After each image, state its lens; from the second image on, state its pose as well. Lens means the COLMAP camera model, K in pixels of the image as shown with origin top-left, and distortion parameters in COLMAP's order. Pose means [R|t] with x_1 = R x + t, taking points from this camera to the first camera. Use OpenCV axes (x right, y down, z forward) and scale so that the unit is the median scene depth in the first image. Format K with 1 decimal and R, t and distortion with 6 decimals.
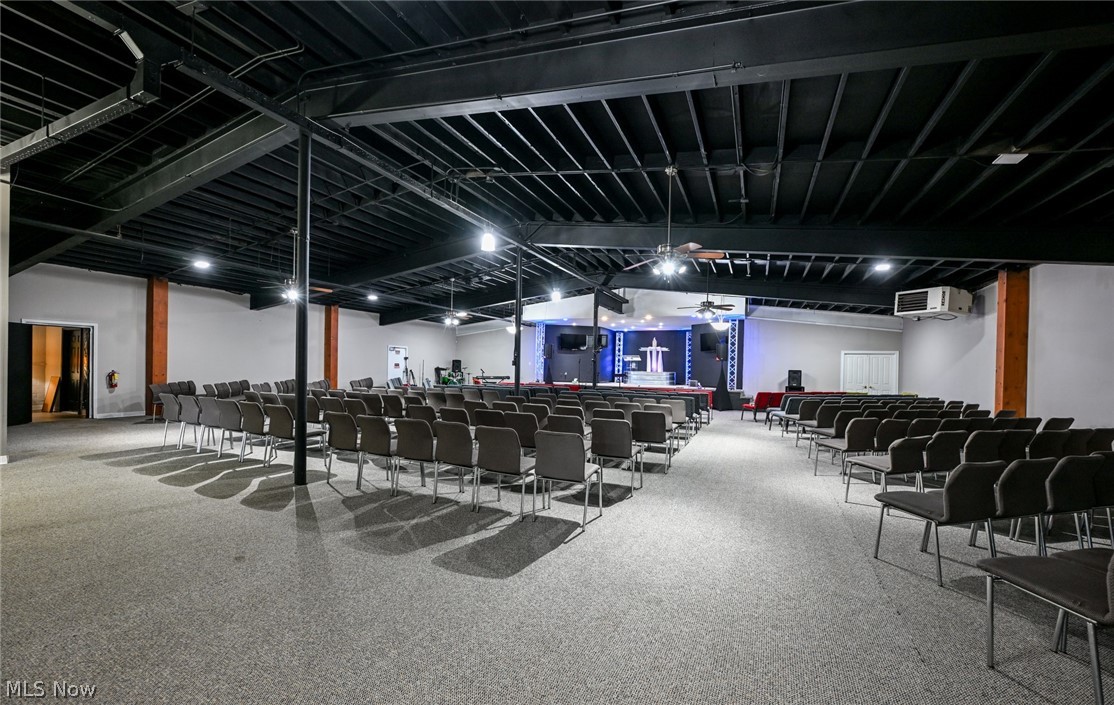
lens RADIAL K [[440.7, 0, 556.1], [0, 440.7, 371.4], [0, 0, 1]] dist [-0.001080, 0.000035]
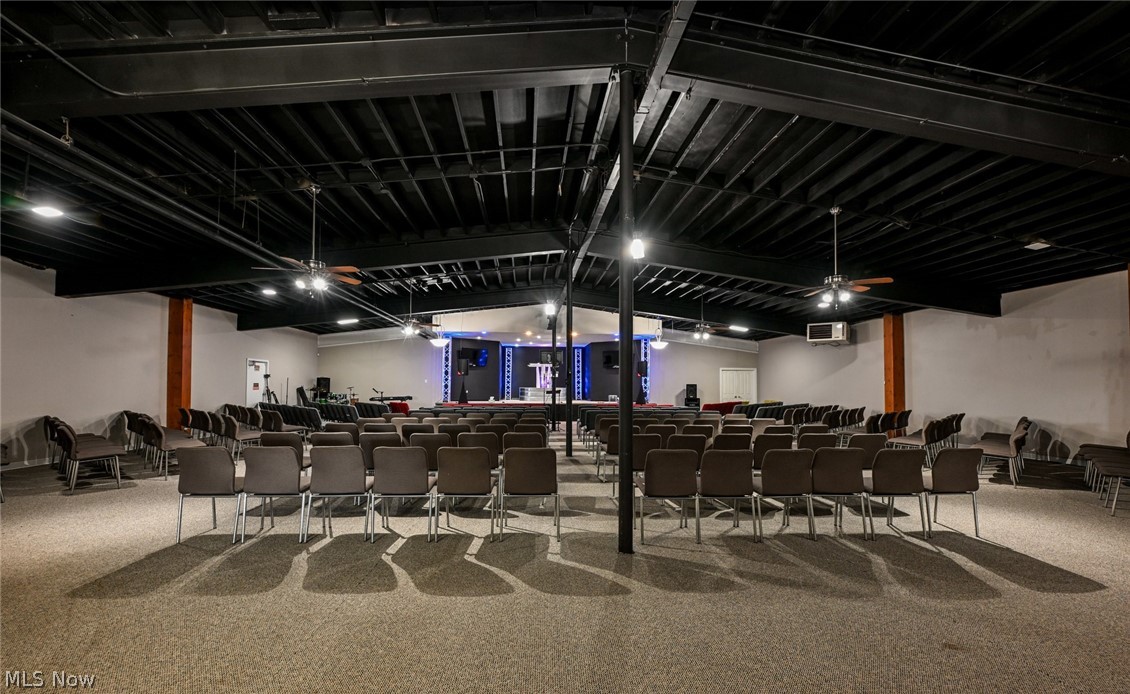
lens RADIAL K [[446.5, 0, 564.4], [0, 446.5, 376.8], [0, 0, 1]] dist [-0.002821, -0.000163]
pose [[0.874883, -0.006901, 0.484286, -0.341549], [0.017683, 0.999687, -0.017700, -0.007987], [-0.484012, 0.024049, 0.874731, 0.130703]]
